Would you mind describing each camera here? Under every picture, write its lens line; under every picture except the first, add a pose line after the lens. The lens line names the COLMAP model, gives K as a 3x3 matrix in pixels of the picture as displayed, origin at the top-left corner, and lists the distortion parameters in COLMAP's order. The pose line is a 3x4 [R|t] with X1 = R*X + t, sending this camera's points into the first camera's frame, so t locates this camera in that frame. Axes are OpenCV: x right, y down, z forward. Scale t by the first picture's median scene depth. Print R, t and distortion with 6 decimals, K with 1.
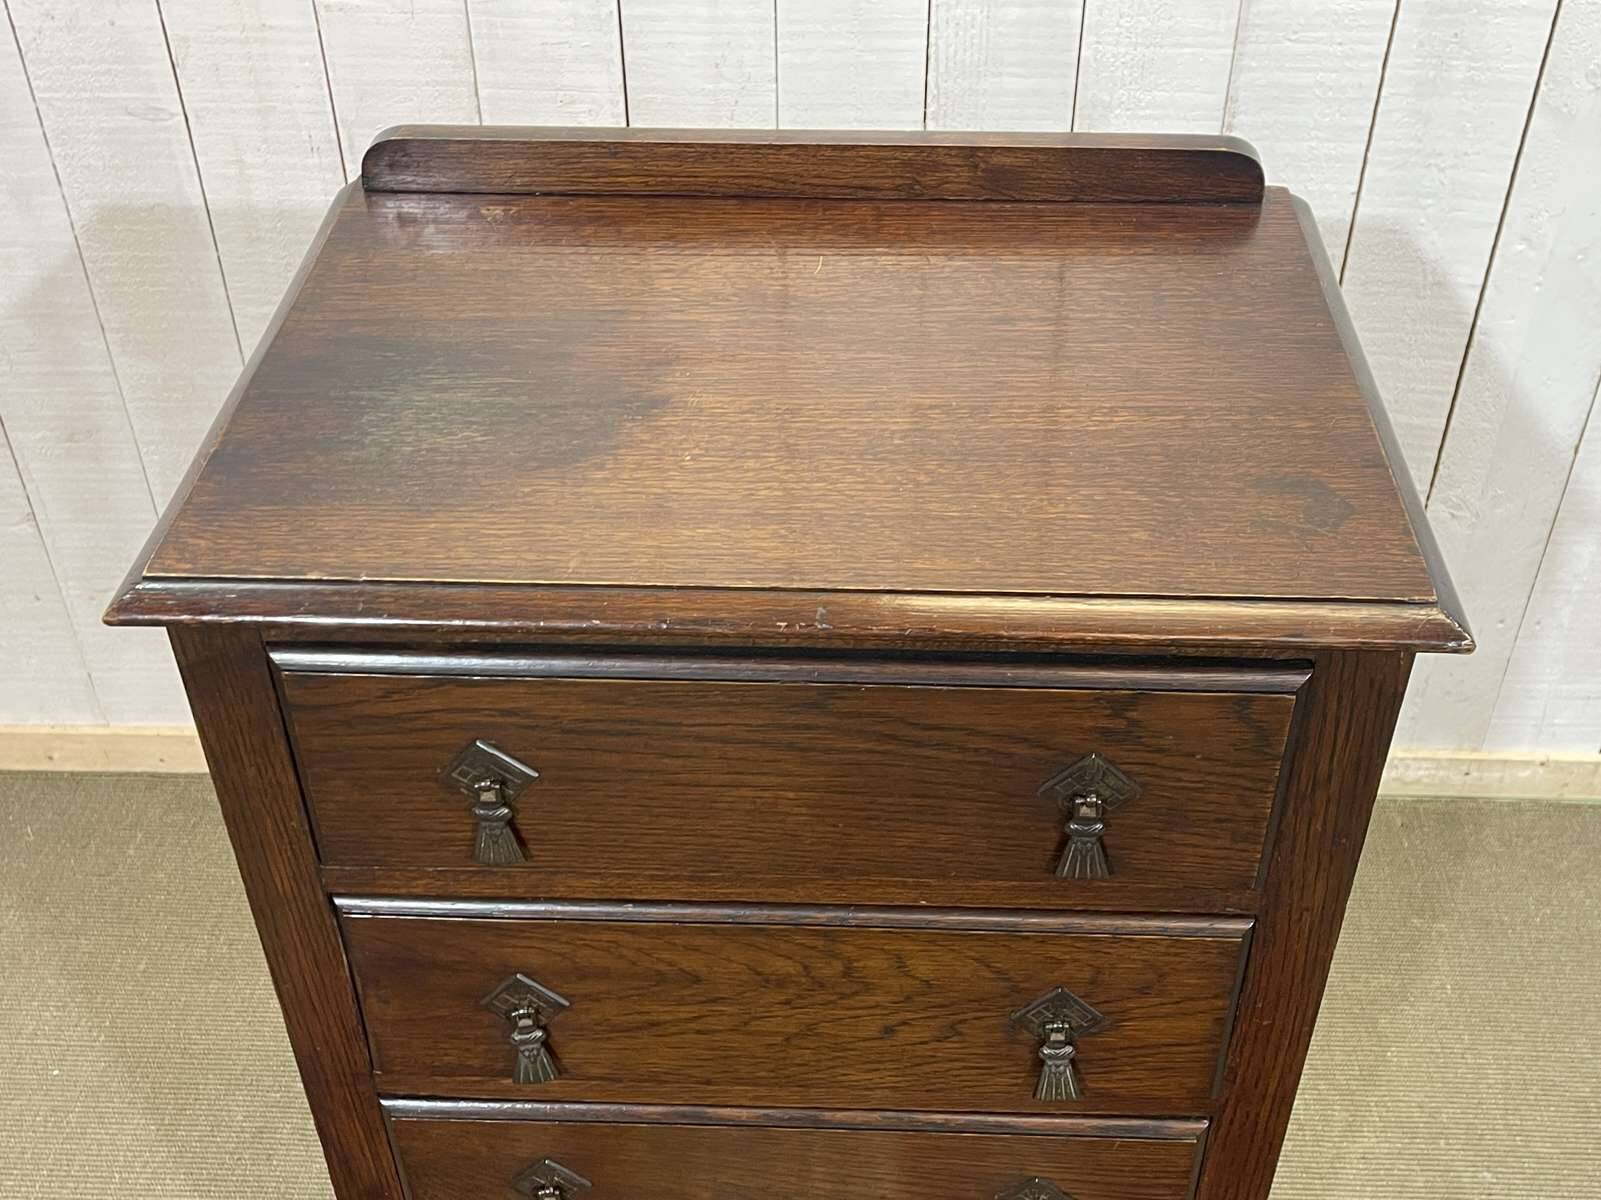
lens RADIAL K [[1794.8, 0, 802.5], [0, 1794.8, 610.3], [0, 0, 1]] dist [0.035075, 0.000000]
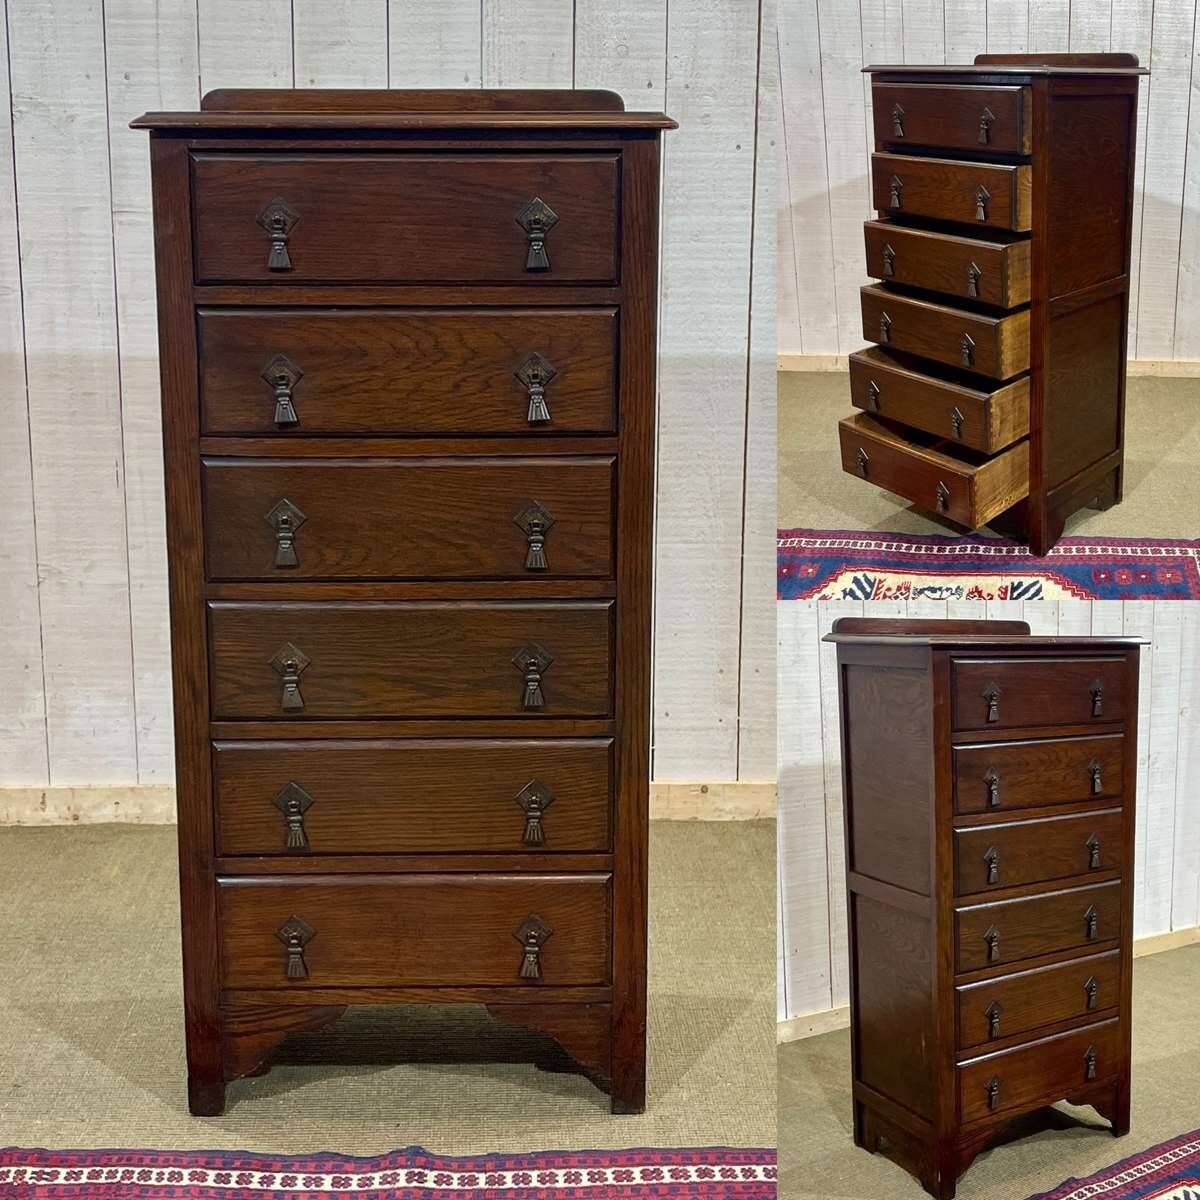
lens RADIAL K [[2054.5, 0, 513.0], [0, 2054.5, 612.2], [0, 0, 1]] dist [0.082708, 0.000000]
pose [[0.998243, -0.005615, 0.058983, -0.028759], [0.031040, 0.897518, -0.439884, 1.514944], [-0.050468, 0.440942, 0.896115, -1.028075]]
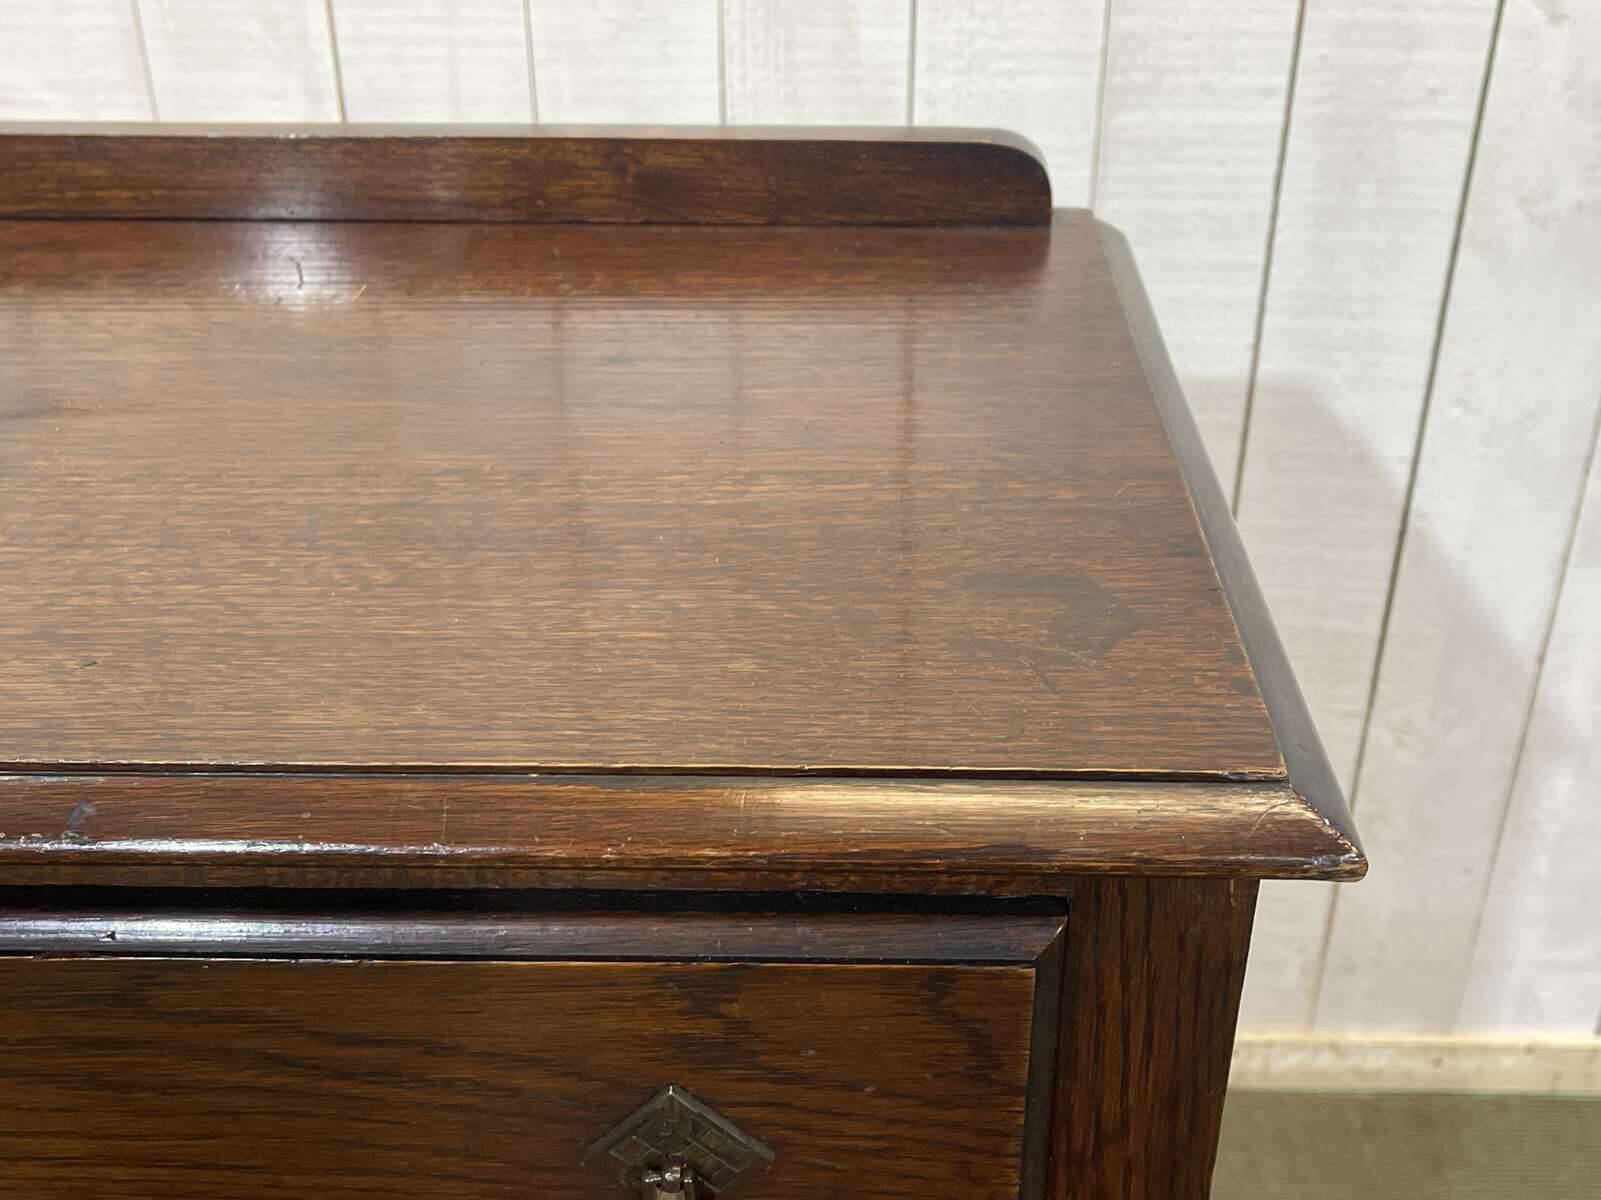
lens RADIAL K [[1794.8, 0, 811.0], [0, 1794.8, 606.4], [0, 0, 1]] dist [0.035075, 0.000000]
pose [[0.999786, -0.006989, 0.019477, 0.165536], [0.009865, 0.988369, -0.151757, 0.018459], [-0.018190, 0.151916, 0.988226, 0.391993]]
